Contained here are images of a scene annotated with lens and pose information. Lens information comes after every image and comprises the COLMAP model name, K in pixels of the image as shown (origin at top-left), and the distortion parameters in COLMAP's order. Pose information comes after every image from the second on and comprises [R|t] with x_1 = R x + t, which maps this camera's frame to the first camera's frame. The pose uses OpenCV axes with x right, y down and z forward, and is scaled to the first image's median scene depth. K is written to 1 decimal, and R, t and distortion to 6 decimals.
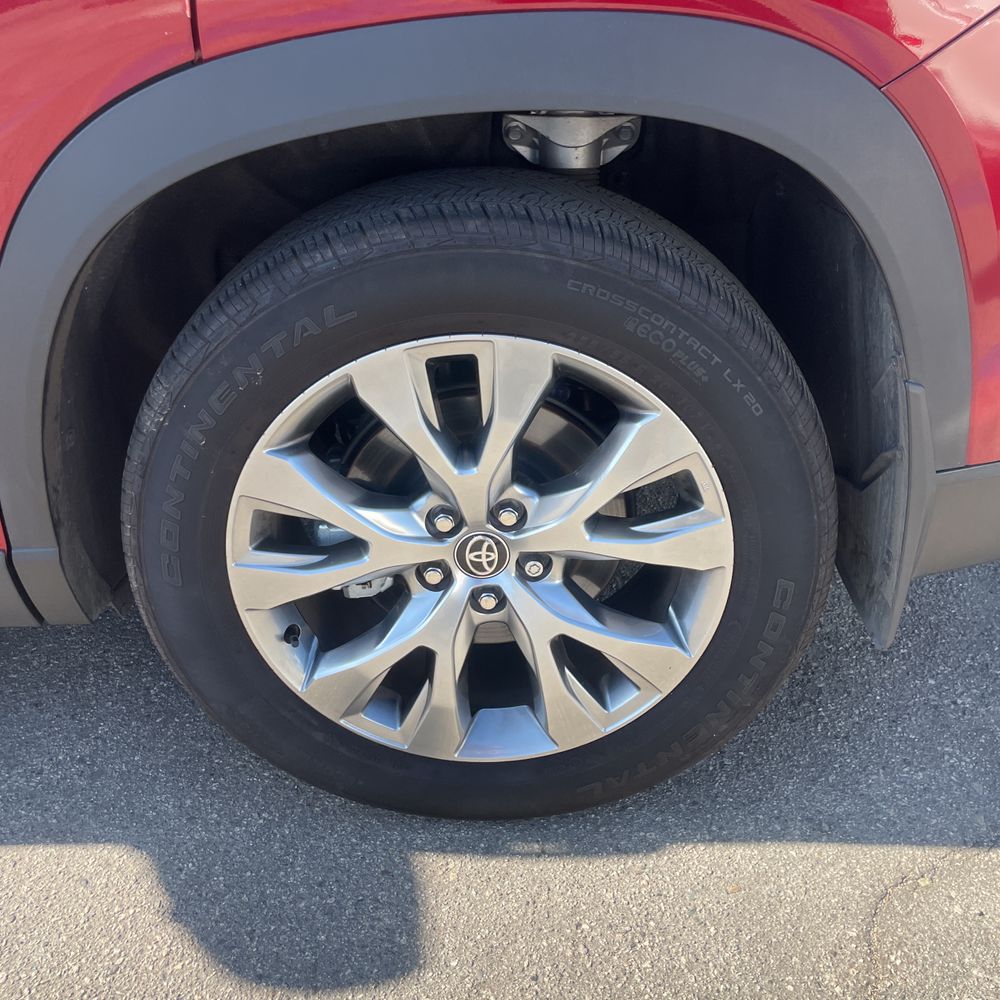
lens RADIAL K [[957.9, 0, 500.0], [0, 957.9, 500.0], [0, 0, 1]] dist [0.045258, -0.036981]
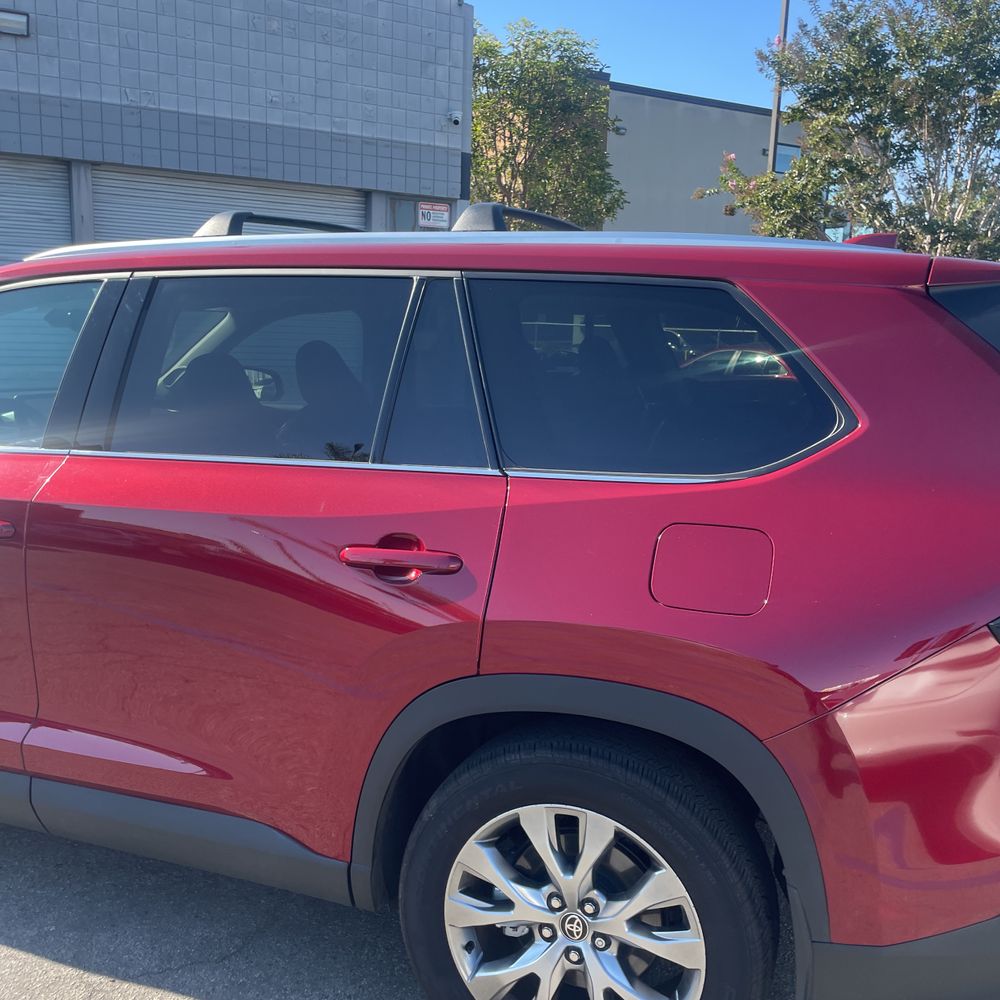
lens RADIAL K [[957.9, 0, 500.0], [0, 957.9, 500.0], [0, 0, 1]] dist [0.045258, -0.036981]
pose [[0.930833, 0.105976, -0.349741, 0.416277], [-0.225158, 0.920117, -0.320449, -0.071567], [0.287843, 0.377032, 0.880337, -0.987494]]
